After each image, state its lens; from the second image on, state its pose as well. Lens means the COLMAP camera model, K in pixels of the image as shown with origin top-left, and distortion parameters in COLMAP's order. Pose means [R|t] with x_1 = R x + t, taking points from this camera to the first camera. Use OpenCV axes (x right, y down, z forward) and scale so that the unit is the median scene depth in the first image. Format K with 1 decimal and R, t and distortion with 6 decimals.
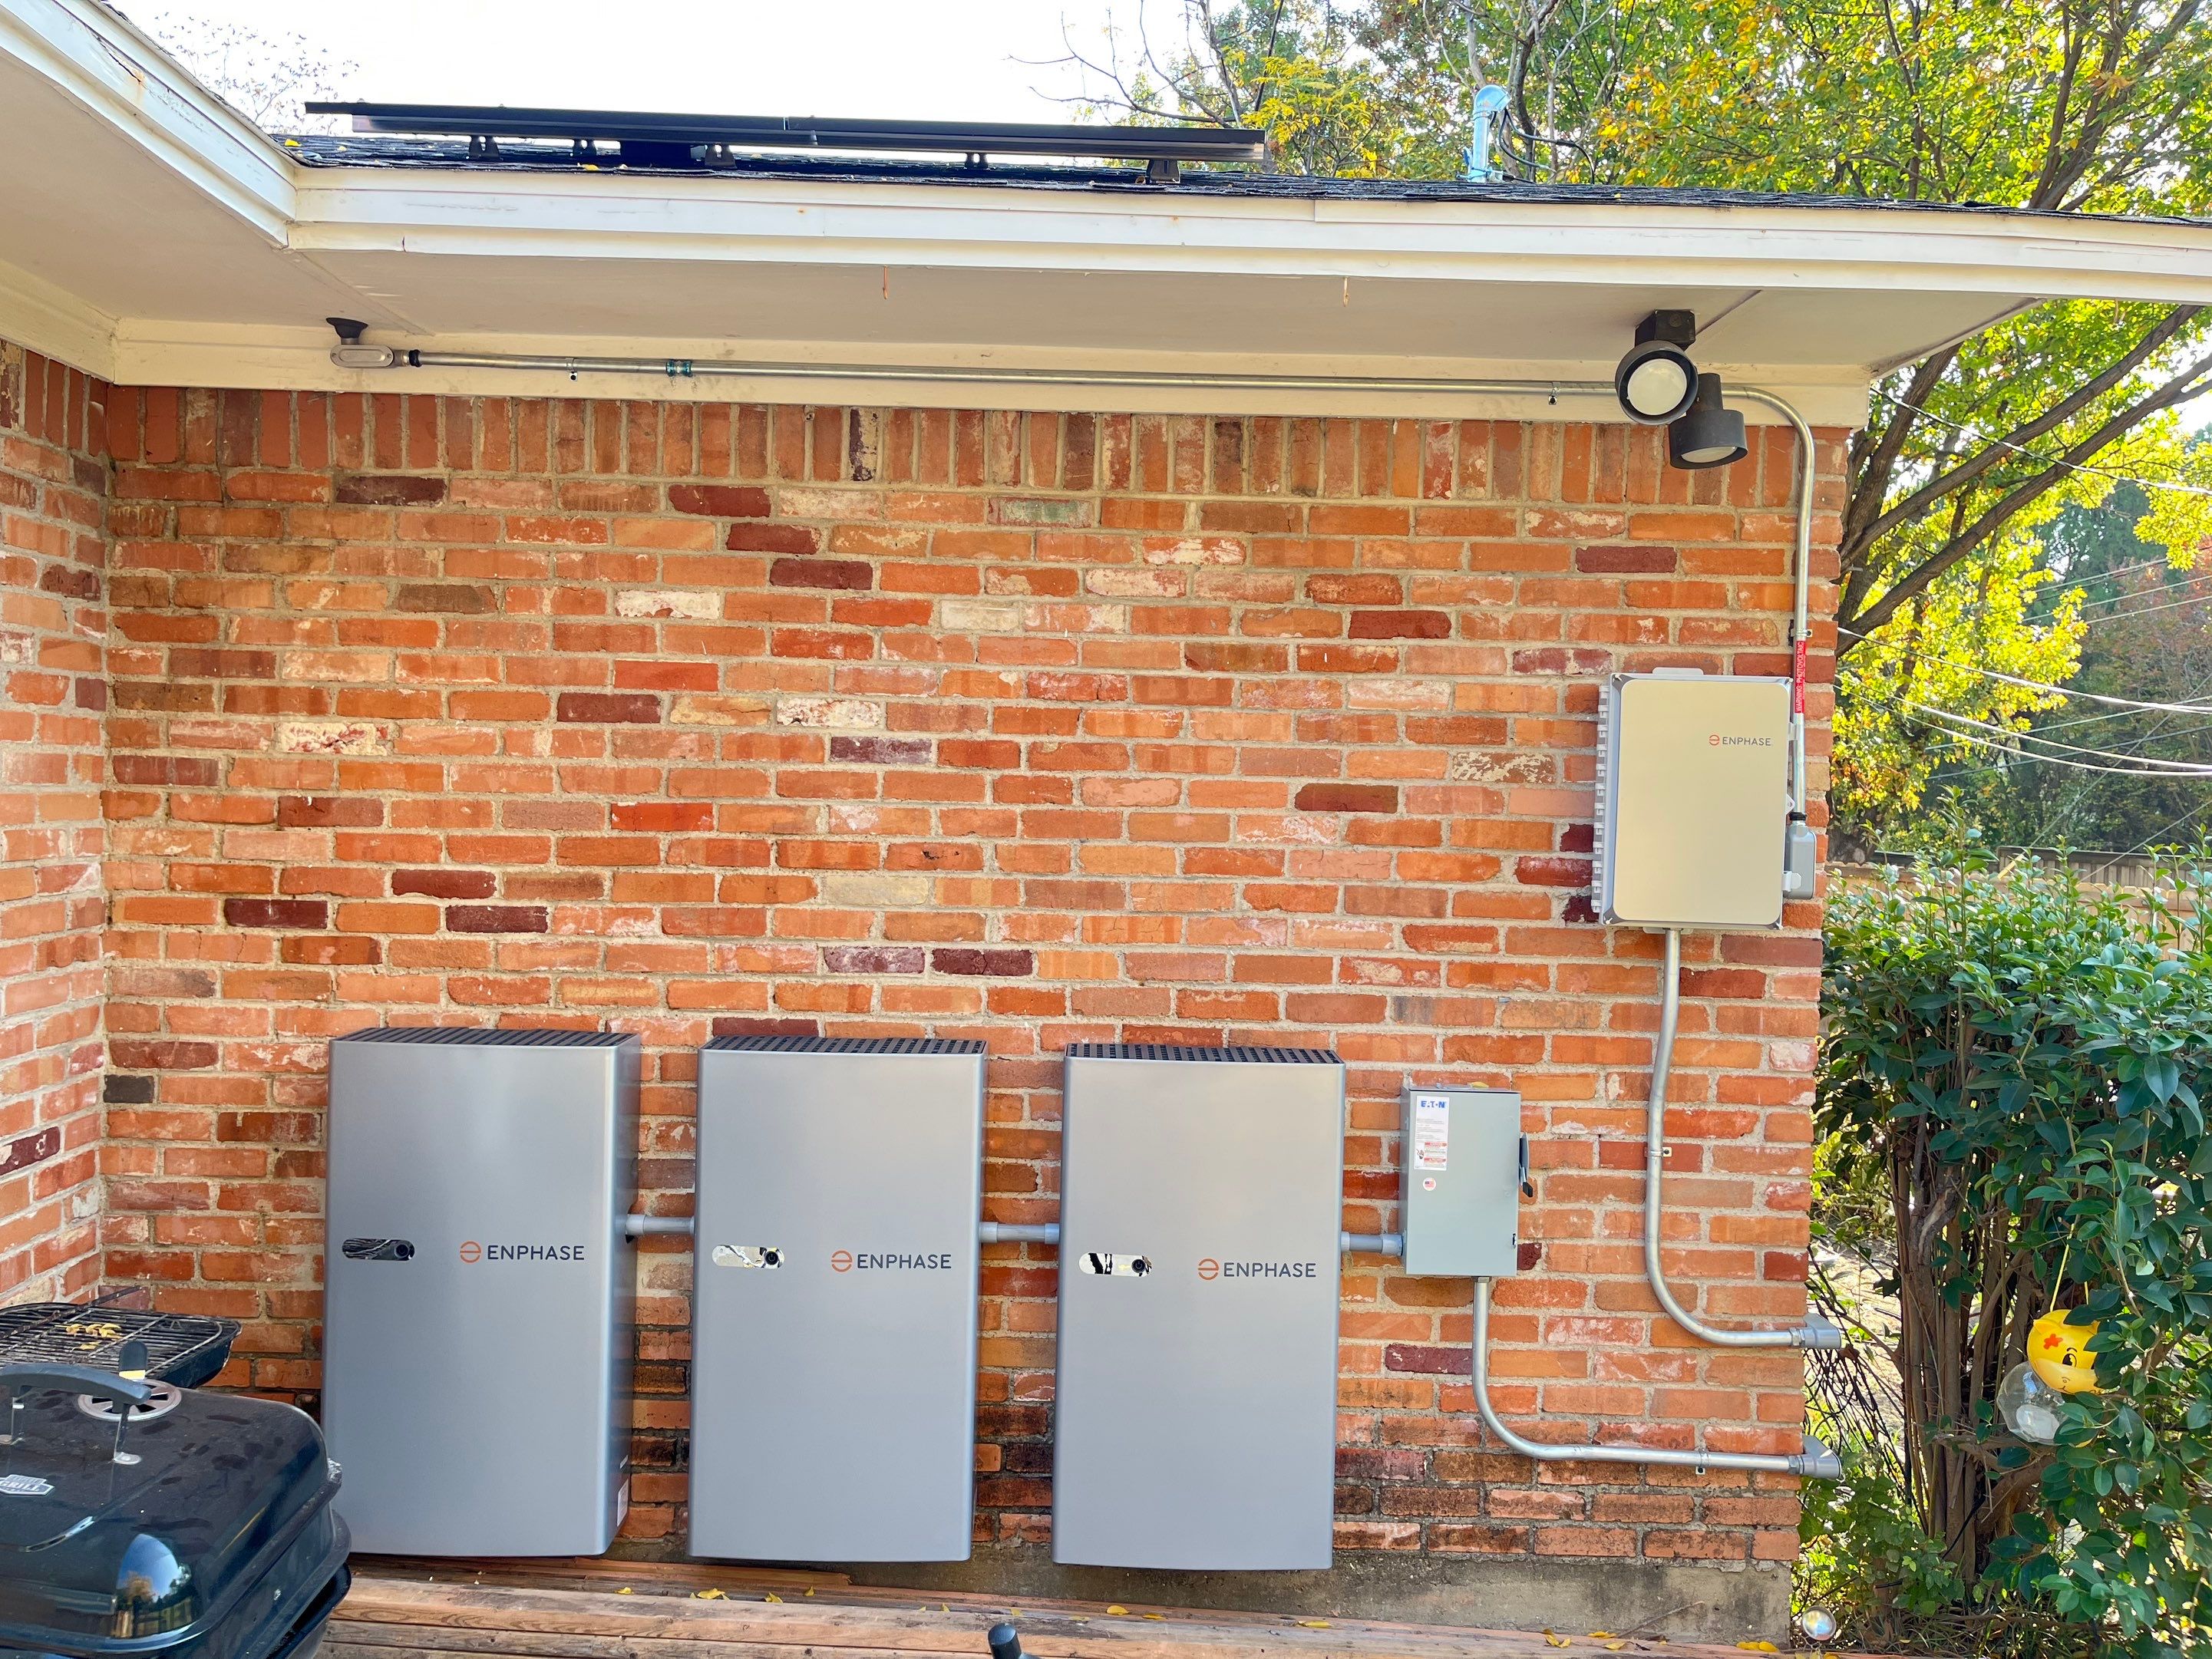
lens RADIAL K [[1724.8, 0, 1106.0], [0, 1724.8, 829.5], [0, 0, 1]] dist [0.081217, -0.132502]
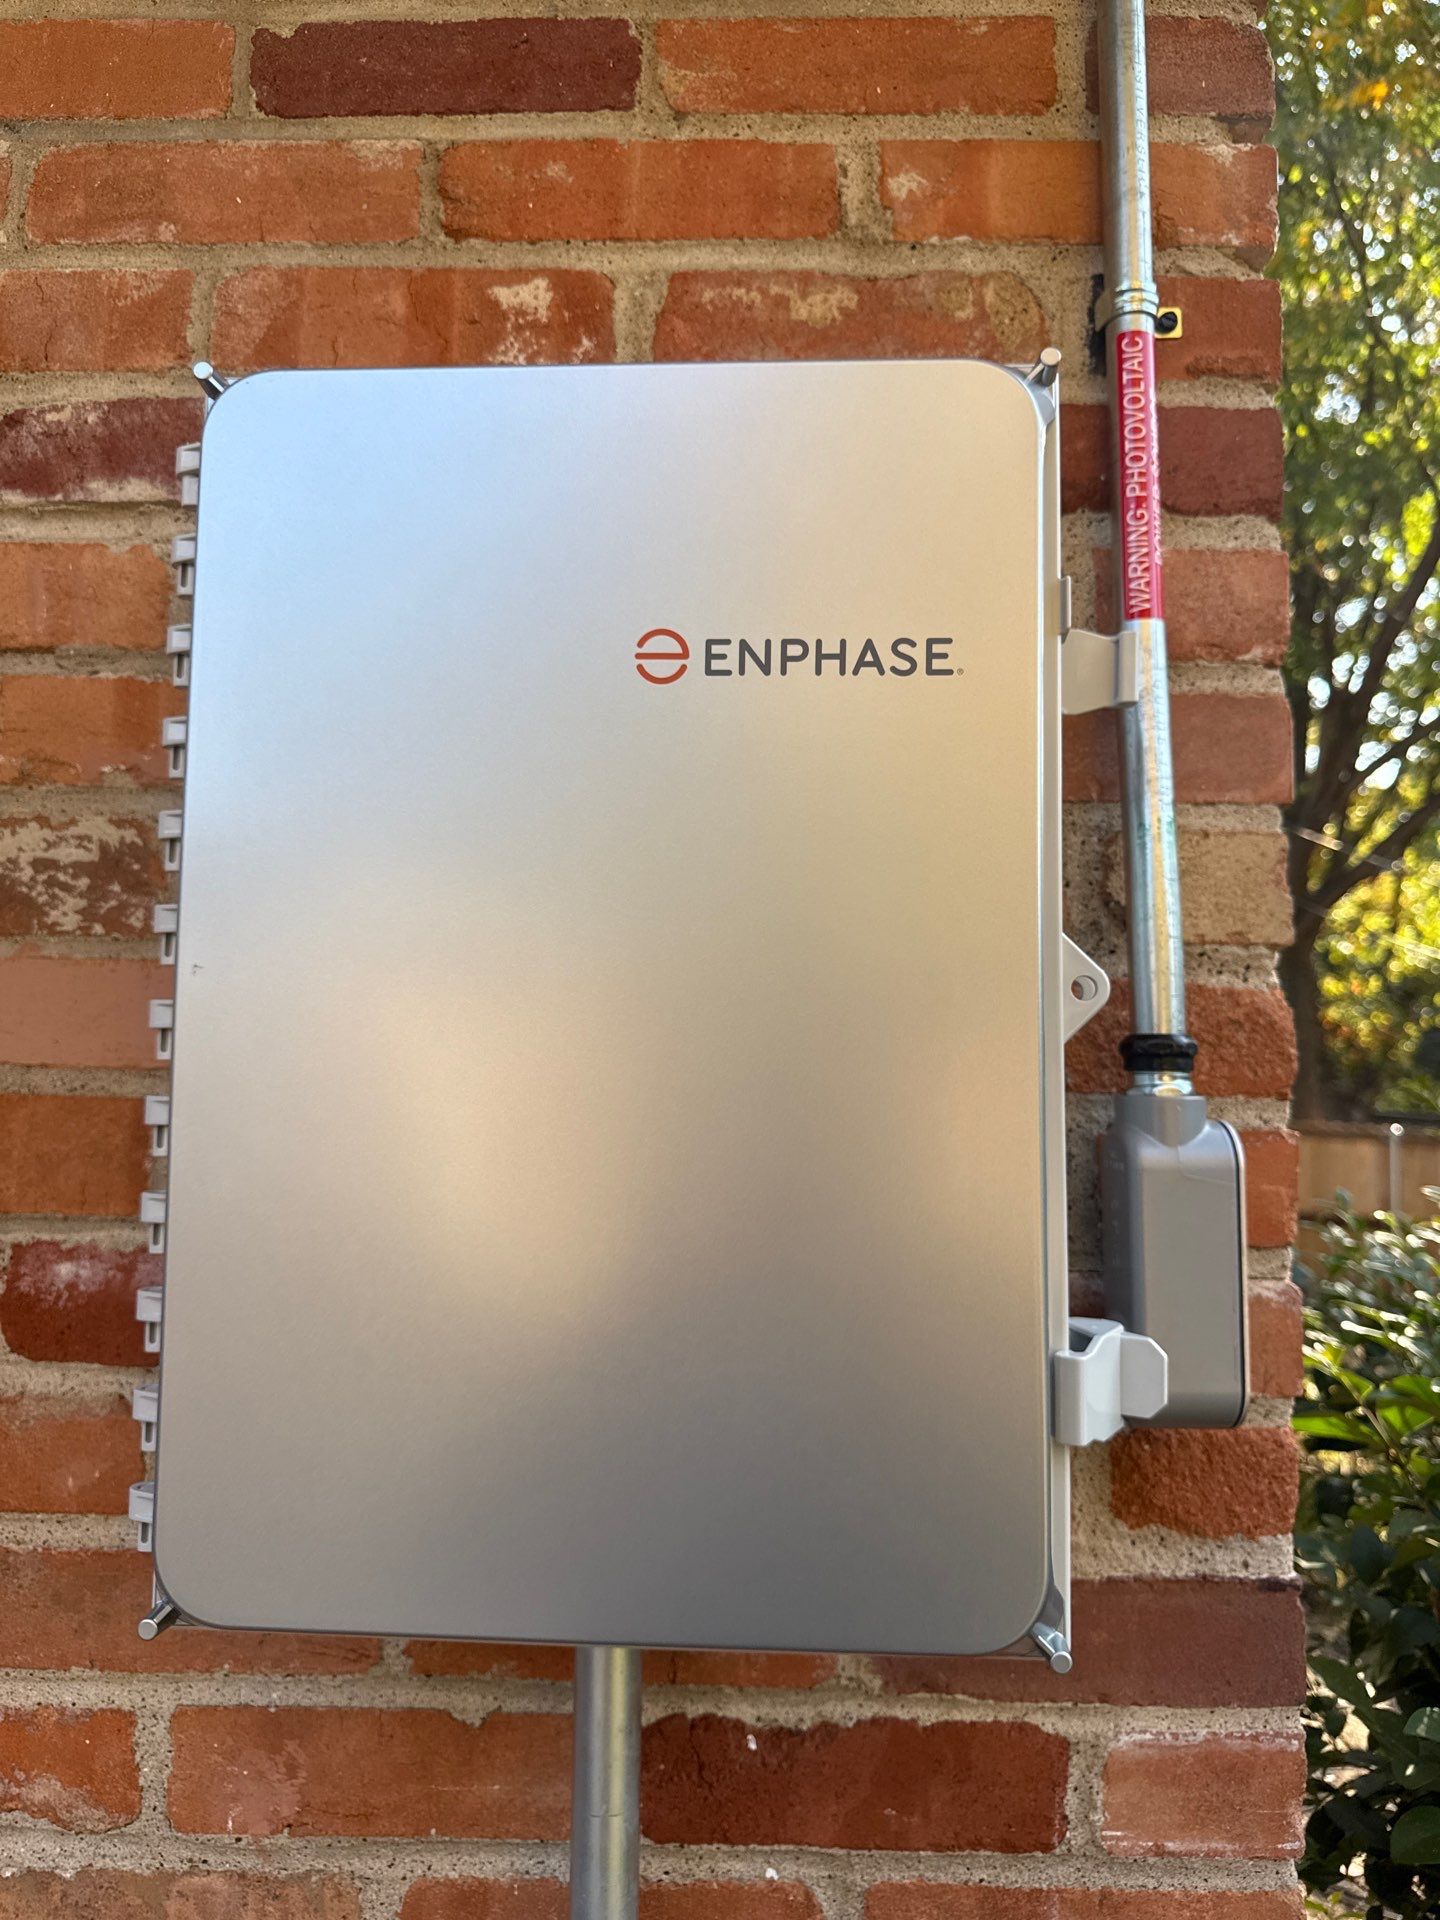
lens RADIAL K [[1338.0, 0, 720.0], [0, 1338.0, 960.0], [0, 0, 1]] dist [-0.005028, -0.002000]
pose [[0.999319, -0.021343, -0.030098, 0.327704], [0.018074, 0.994308, -0.104999, -0.002037], [0.032168, 0.104383, 0.994017, 0.781065]]
